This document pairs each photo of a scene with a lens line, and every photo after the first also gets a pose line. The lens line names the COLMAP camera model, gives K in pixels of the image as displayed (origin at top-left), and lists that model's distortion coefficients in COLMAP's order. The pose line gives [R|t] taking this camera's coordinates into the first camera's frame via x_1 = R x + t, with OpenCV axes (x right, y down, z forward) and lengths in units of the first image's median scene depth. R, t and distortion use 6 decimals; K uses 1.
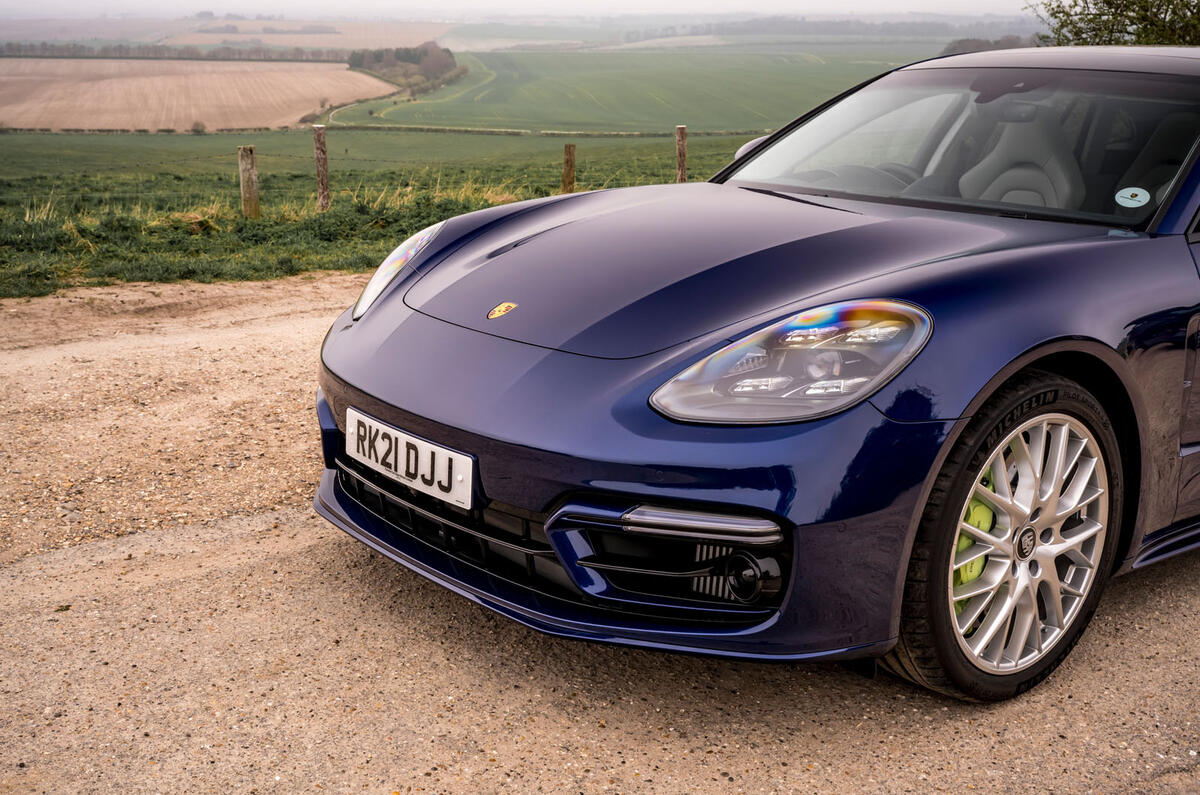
lens RADIAL K [[1385.2, 0, 597.9], [0, 1385.2, 401.1], [0, 0, 1]] dist [0.010676, 0.000000]
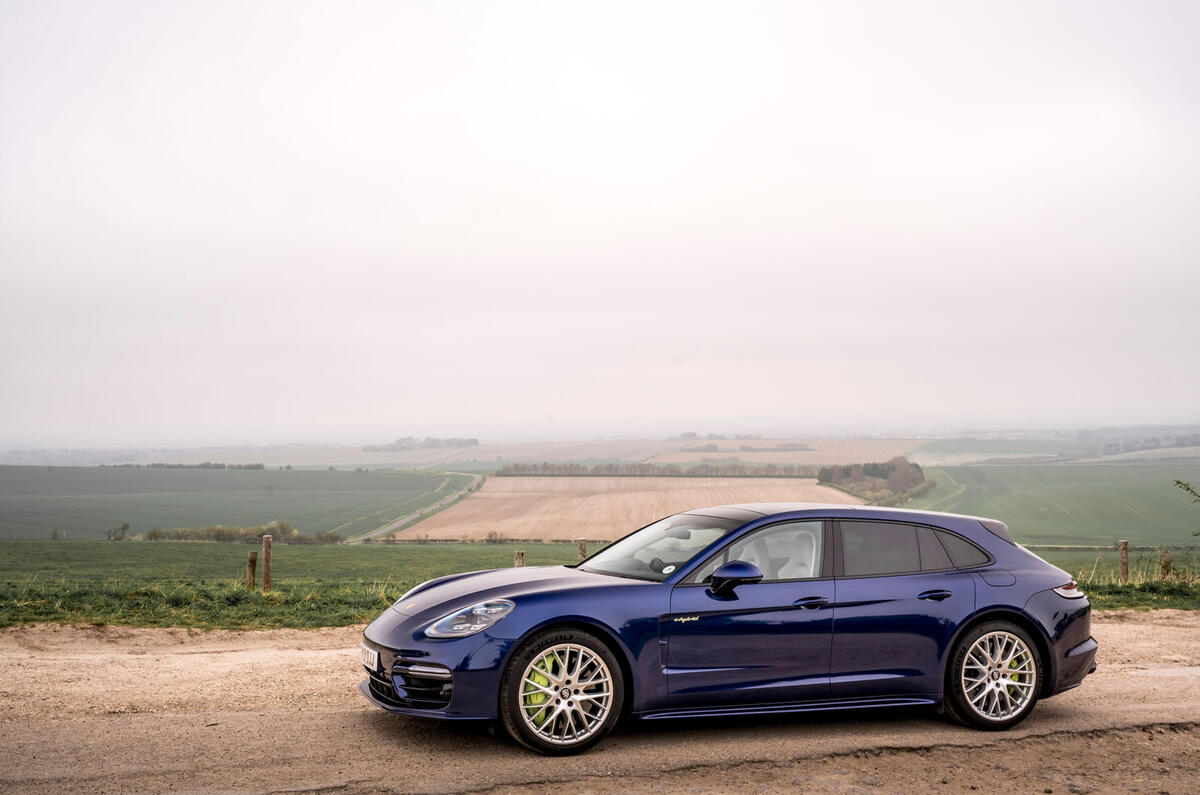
lens RADIAL K [[1387.1, 0, 601.6], [0, 1387.1, 399.1], [0, 0, 1]] dist [-0.025216, 0.000000]
pose [[0.946653, -0.026350, -0.321175, 0.742225], [-0.068503, 0.957418, -0.280461, 0.178172], [0.314889, 0.287501, 0.904538, -0.941367]]
